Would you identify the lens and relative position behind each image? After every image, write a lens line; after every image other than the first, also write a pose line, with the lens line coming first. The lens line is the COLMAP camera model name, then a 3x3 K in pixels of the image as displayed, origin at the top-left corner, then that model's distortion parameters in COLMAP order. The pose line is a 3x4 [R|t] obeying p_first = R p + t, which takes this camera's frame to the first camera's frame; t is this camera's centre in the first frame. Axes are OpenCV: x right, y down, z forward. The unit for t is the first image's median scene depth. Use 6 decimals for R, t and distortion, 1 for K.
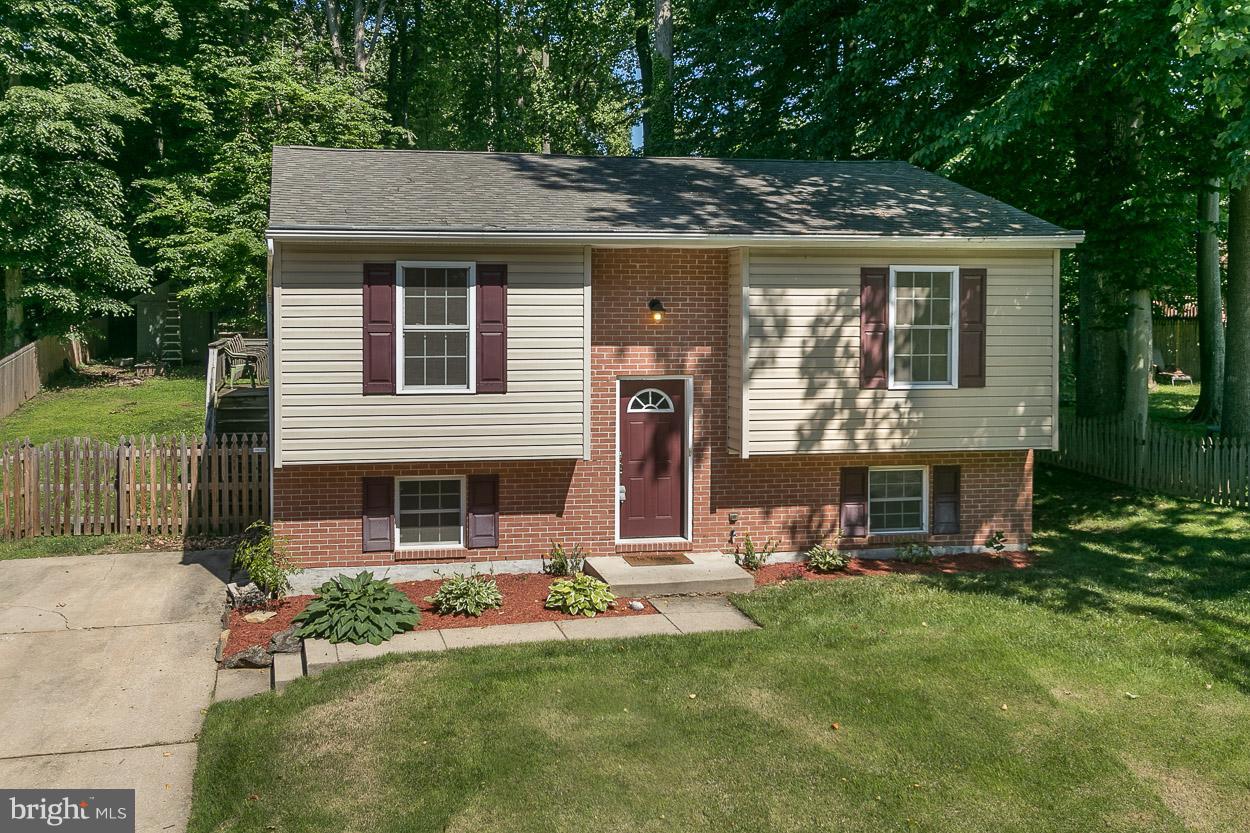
lens RADIAL K [[1033.1, 0, 529.7], [0, 1033.1, 378.9], [0, 0, 1]] dist [0.004019, 0.001957]
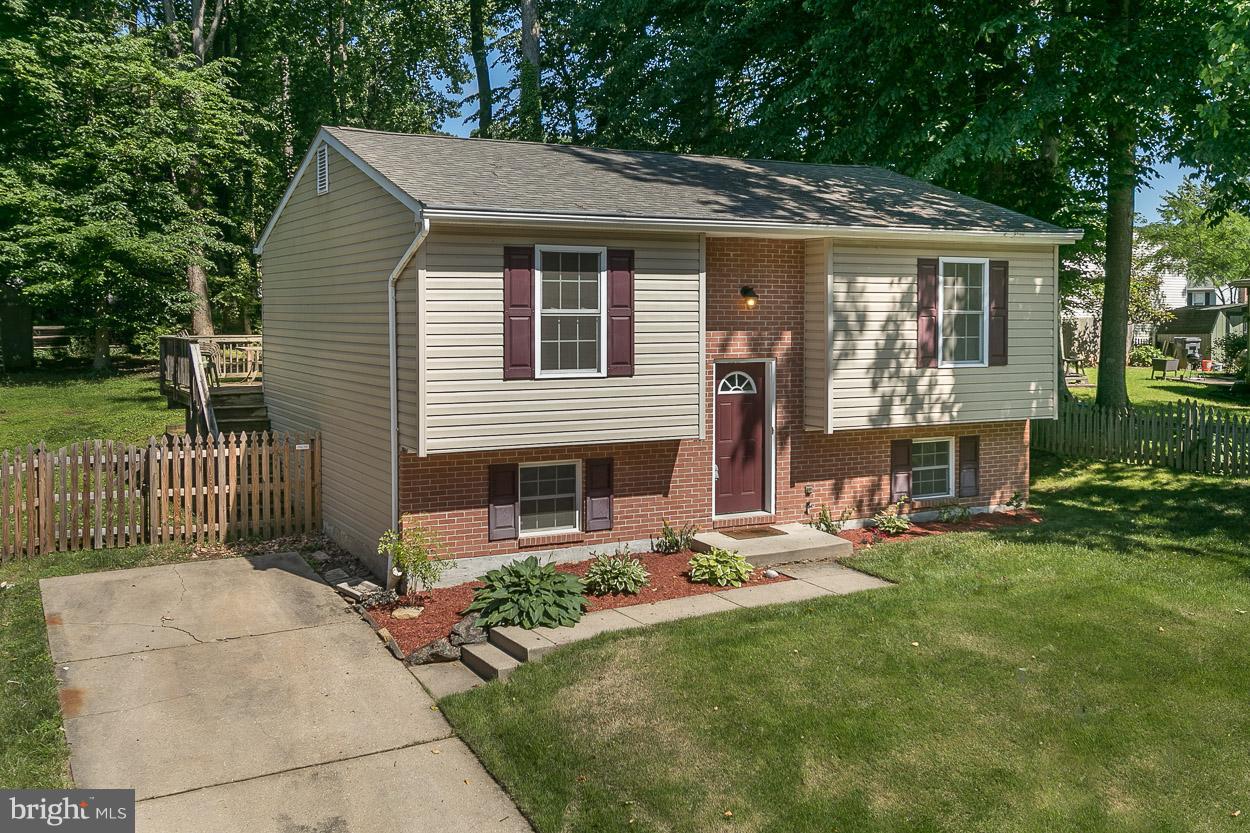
lens RADIAL K [[1033.1, 0, 529.7], [0, 1033.1, 378.9], [0, 0, 1]] dist [0.004019, 0.001957]
pose [[0.965186, -0.018185, 0.260931, -0.371544], [0.020252, 0.999781, -0.005234, 0.018828], [-0.260779, 0.010336, 0.965343, 0.038955]]
